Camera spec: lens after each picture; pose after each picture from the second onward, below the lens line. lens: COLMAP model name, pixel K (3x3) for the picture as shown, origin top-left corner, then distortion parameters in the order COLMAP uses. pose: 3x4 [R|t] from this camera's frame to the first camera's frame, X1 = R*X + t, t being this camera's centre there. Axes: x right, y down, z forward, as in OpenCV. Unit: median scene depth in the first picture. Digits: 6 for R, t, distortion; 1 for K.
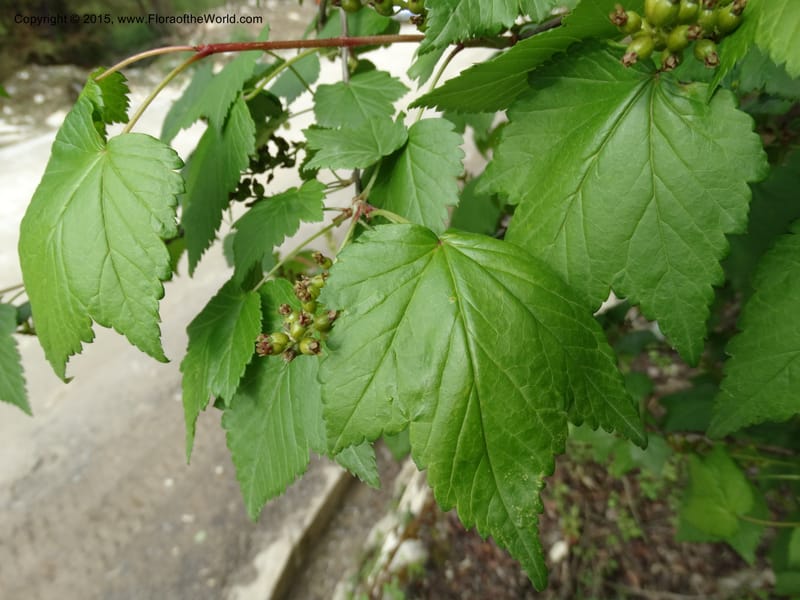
lens RADIAL K [[576.8, 0, 400.0], [0, 576.8, 300.0], [0, 0, 1]] dist [0.029977, -0.057031]
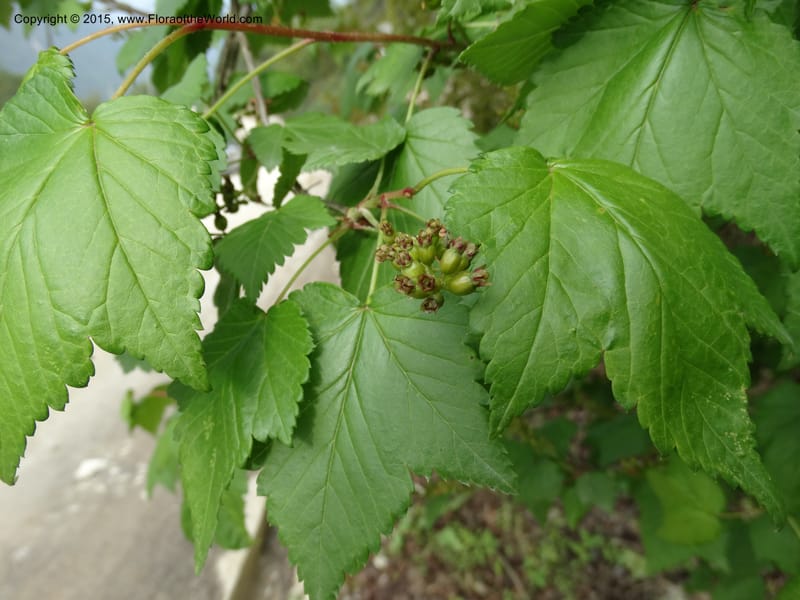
lens RADIAL K [[576.8, 0, 400.0], [0, 576.8, 300.0], [0, 0, 1]] dist [0.029977, -0.057031]
pose [[0.940224, -0.134748, 0.312766, -0.449413], [0.202869, 0.959271, -0.196578, 0.220392], [-0.273539, 0.248277, 0.929266, 0.276754]]
